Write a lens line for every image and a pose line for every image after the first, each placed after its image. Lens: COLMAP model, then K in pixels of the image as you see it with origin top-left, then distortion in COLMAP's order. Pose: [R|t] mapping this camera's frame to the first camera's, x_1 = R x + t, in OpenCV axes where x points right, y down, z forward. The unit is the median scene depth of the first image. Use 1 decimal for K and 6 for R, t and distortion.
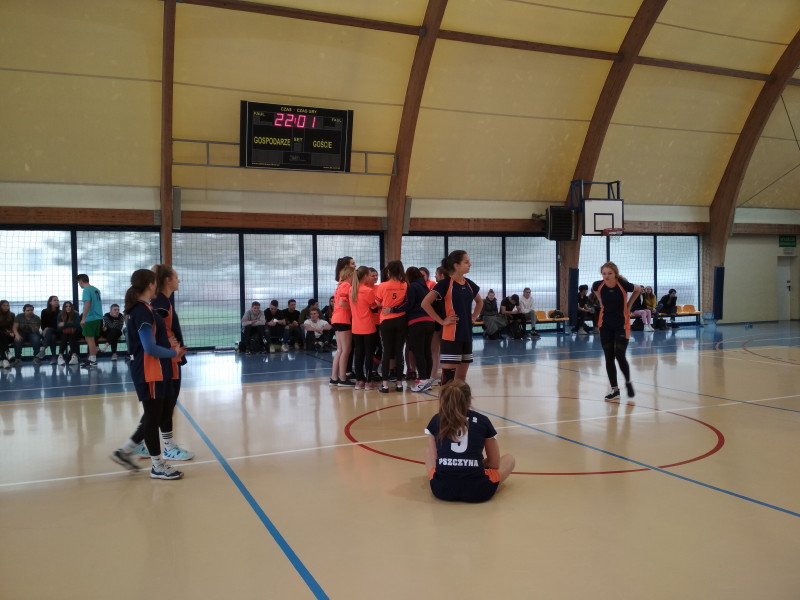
lens RADIAL K [[709.4, 0, 400.0], [0, 709.4, 300.0], [0, 0, 1]] dist [0.111232, -0.228322]
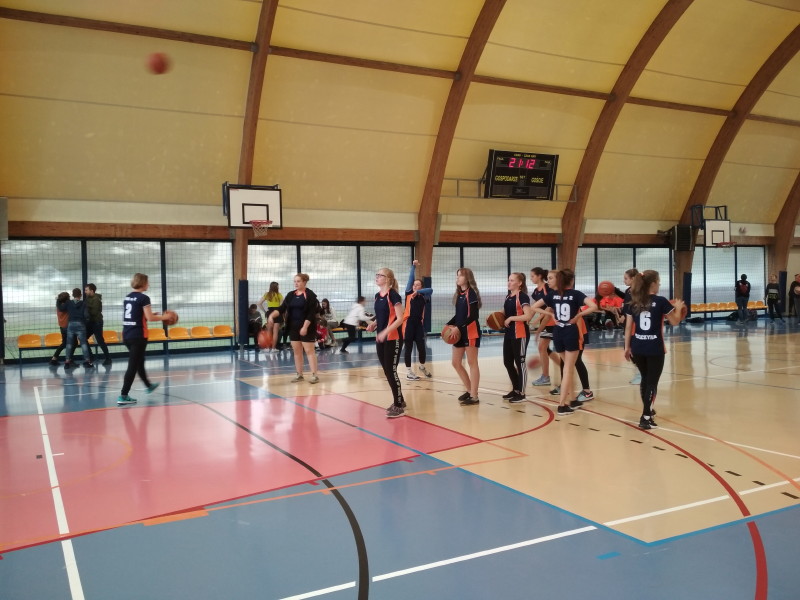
lens RADIAL K [[709.4, 0, 400.0], [0, 709.4, 300.0], [0, 0, 1]] dist [0.111232, -0.228322]
pose [[0.996691, -0.007290, 0.080958, -0.442168], [0.008155, 0.999913, -0.010367, 0.016559], [-0.080875, 0.010993, 0.996664, -0.286744]]
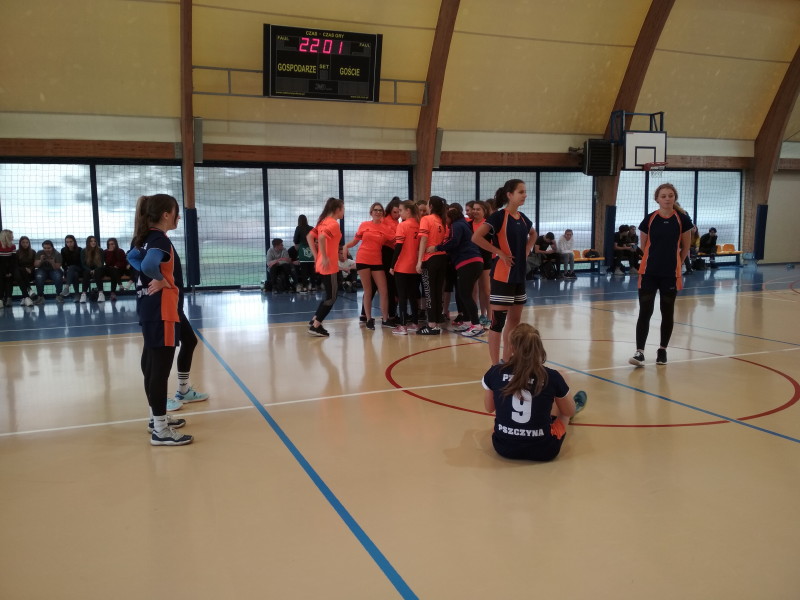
lens RADIAL K [[709.4, 0, 400.0], [0, 709.4, 300.0], [0, 0, 1]] dist [0.111232, -0.228322]
pose [[0.999653, 0.005193, -0.025808, -0.015415], [-0.003019, 0.996497, 0.083578, 0.002653], [0.026152, -0.083471, 0.996167, 0.033541]]
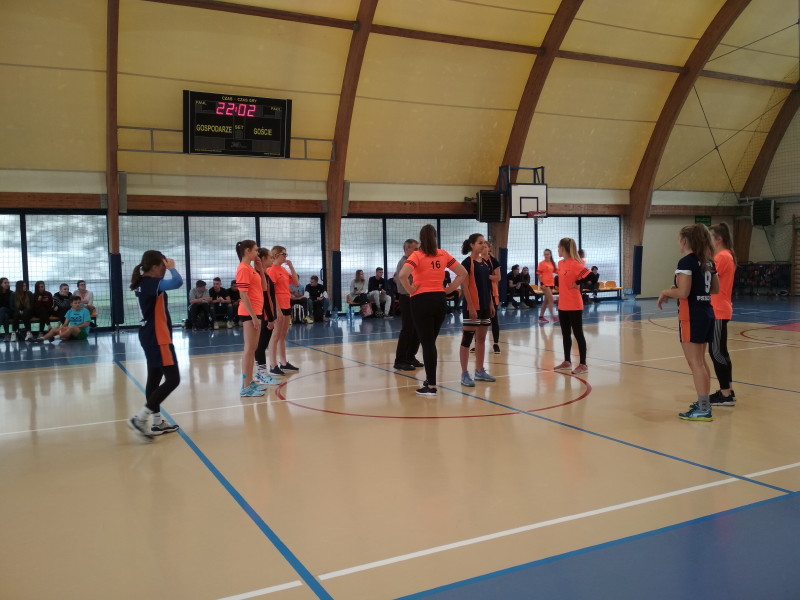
lens RADIAL K [[709.4, 0, 400.0], [0, 709.4, 300.0], [0, 0, 1]] dist [0.111232, -0.228322]
pose [[0.997963, -0.009069, 0.063146, 0.023258], [0.007177, 0.999521, 0.030112, 0.000514], [-0.063389, -0.029598, 0.997550, -0.071851]]
